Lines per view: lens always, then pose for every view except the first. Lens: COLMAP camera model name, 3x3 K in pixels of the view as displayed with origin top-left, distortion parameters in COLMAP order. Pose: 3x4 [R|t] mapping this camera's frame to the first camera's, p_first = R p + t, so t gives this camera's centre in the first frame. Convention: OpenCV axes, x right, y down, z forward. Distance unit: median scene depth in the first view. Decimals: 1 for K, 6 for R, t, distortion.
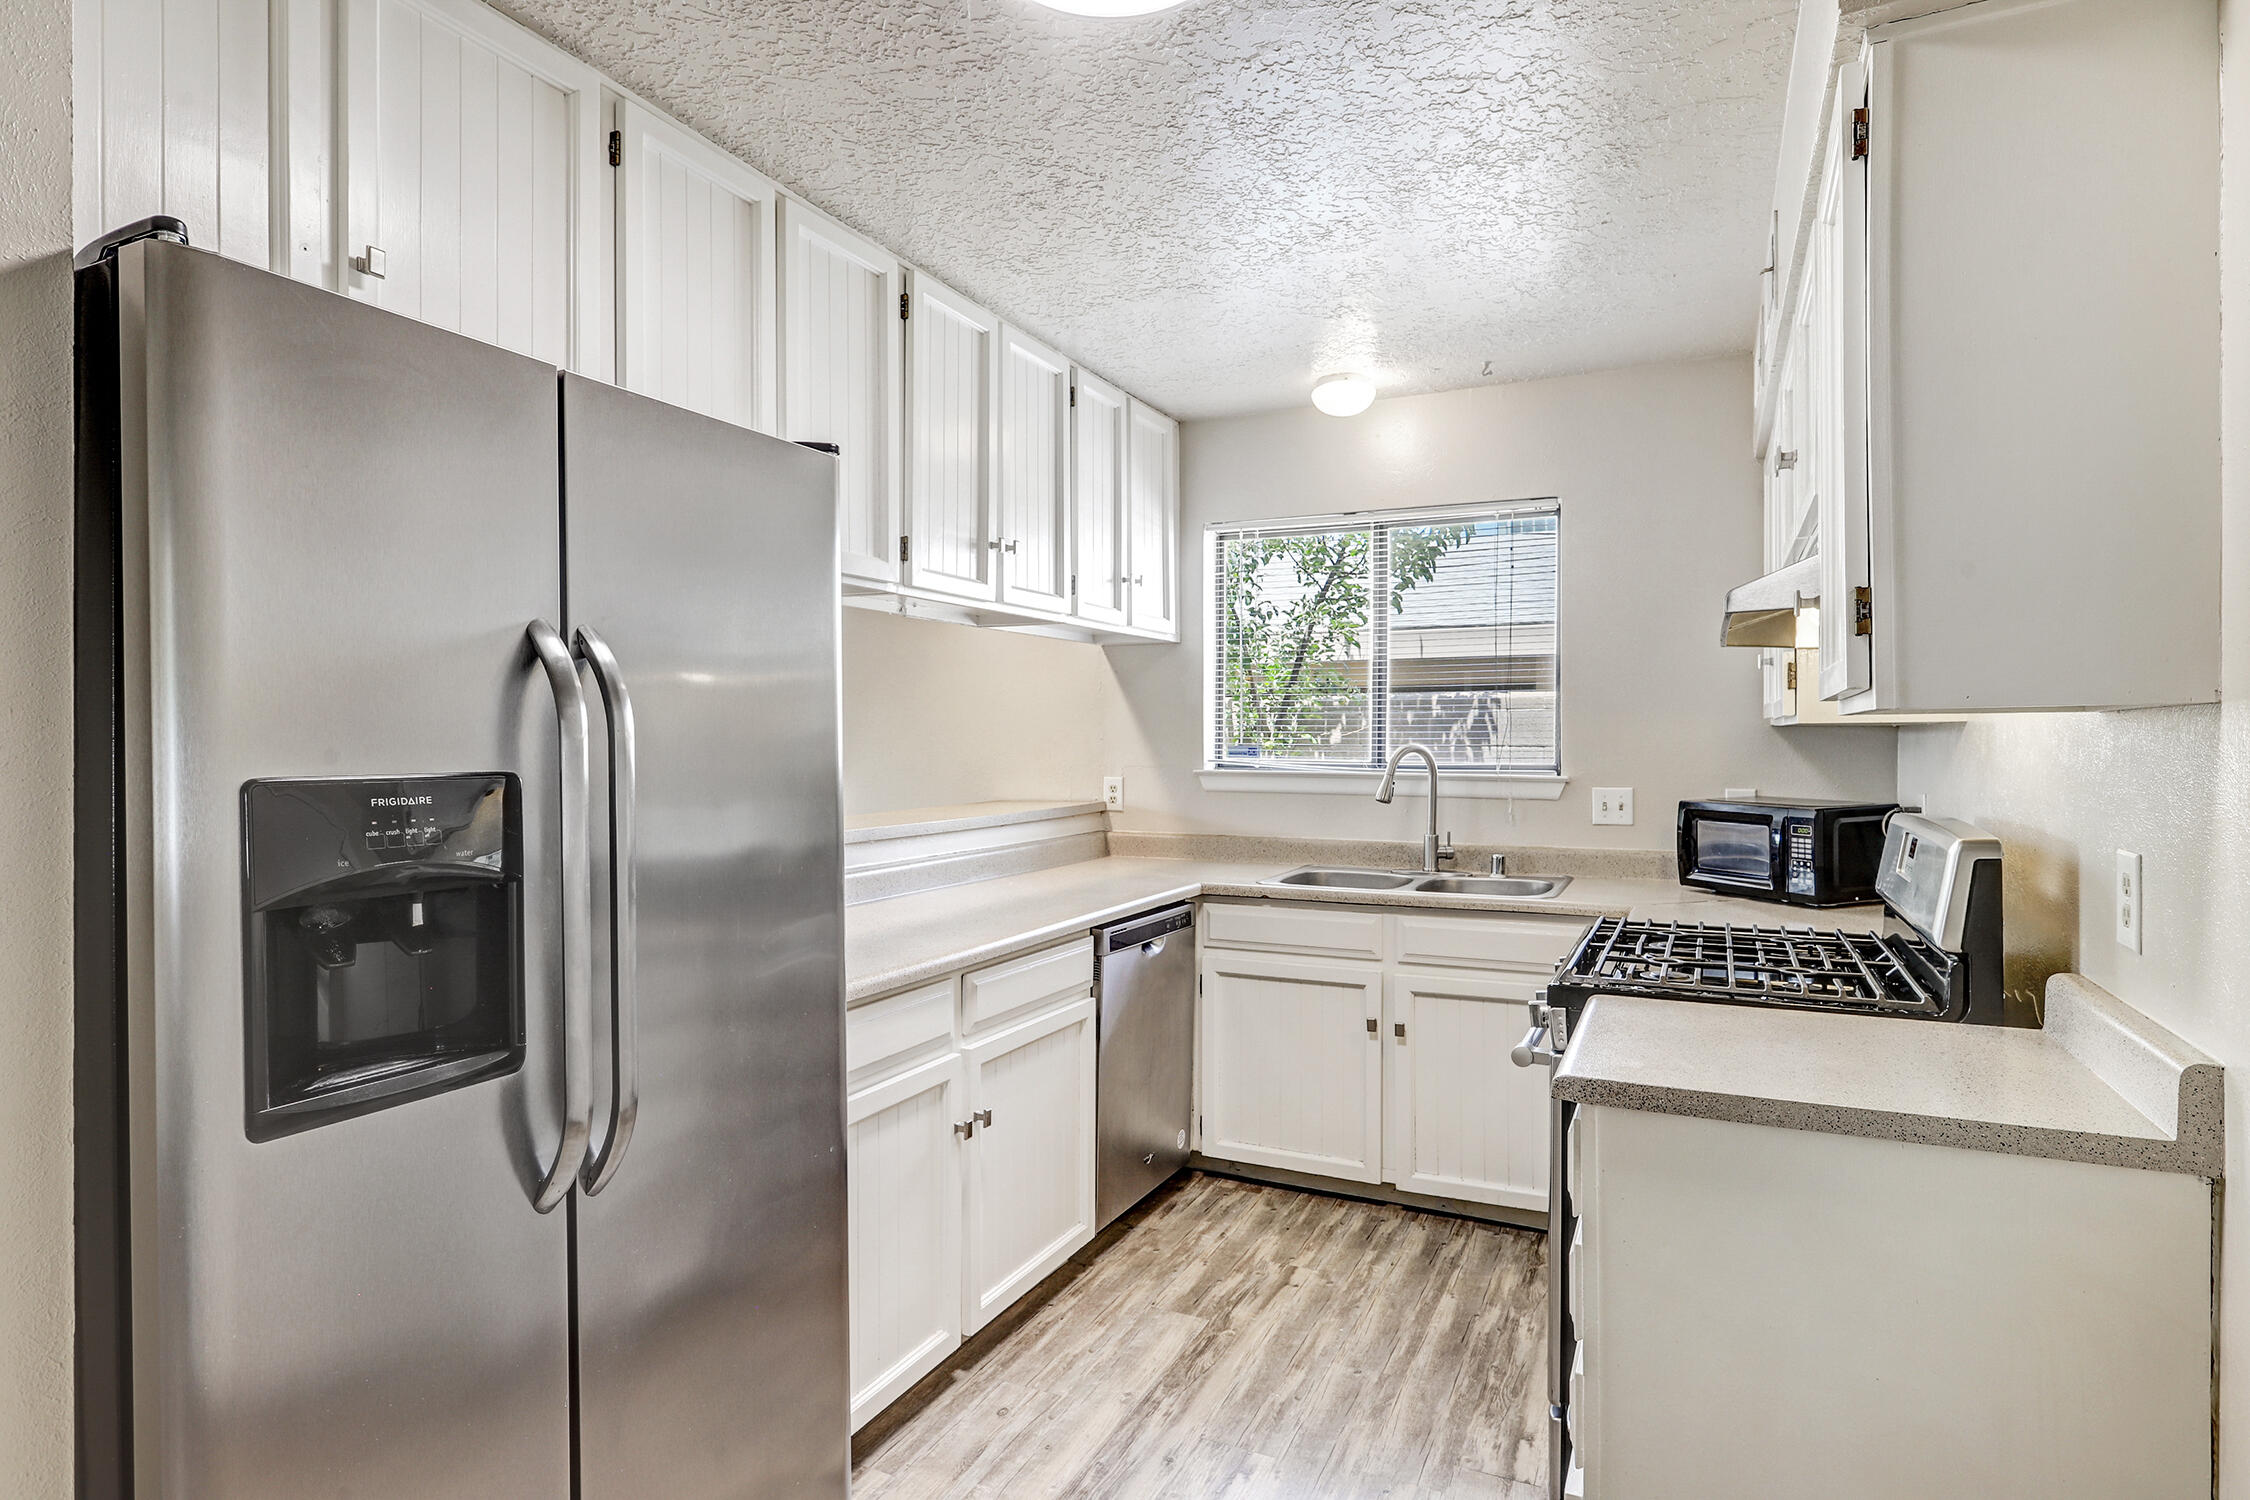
lens RADIAL K [[1194.4, 0, 1121.5], [0, 1194.4, 754.9], [0, 0, 1]] dist [-0.005679, -0.000396]
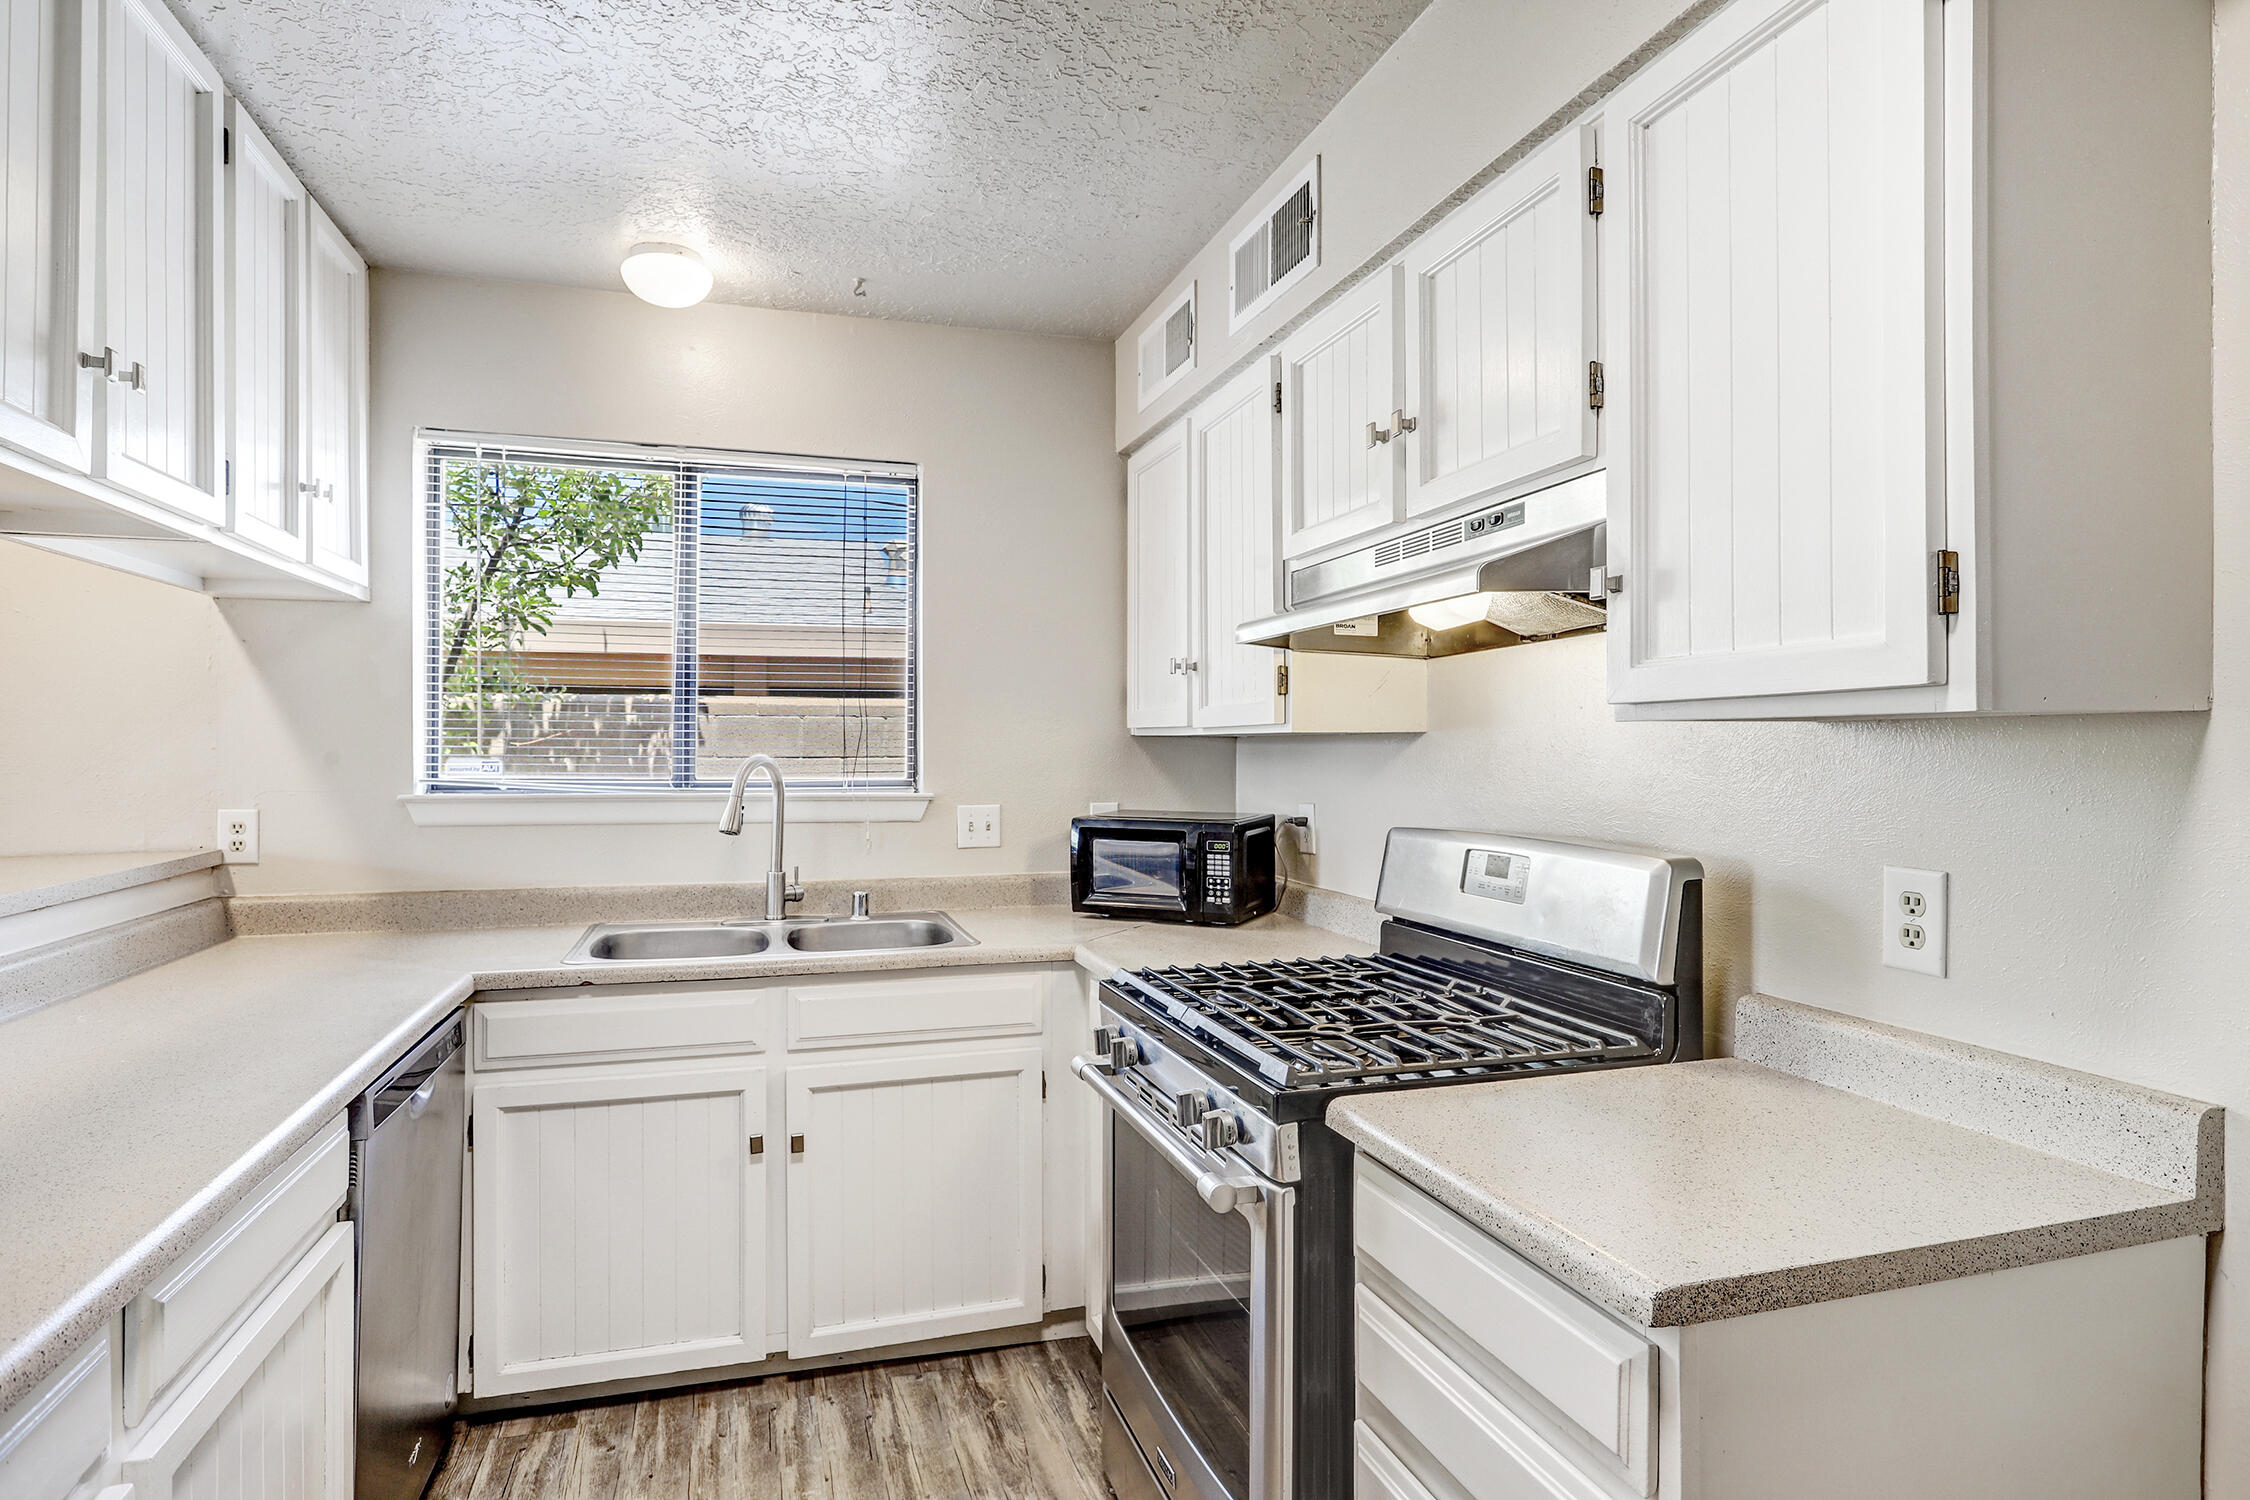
lens RADIAL K [[1194.4, 0, 1121.5], [0, 1194.4, 754.9], [0, 0, 1]] dist [-0.005679, -0.000396]
pose [[0.739914, -0.002350, 0.672698, -0.105237], [0.007767, 0.999957, -0.005049, -0.003965], [-0.672657, 0.008960, 0.739900, 0.293263]]
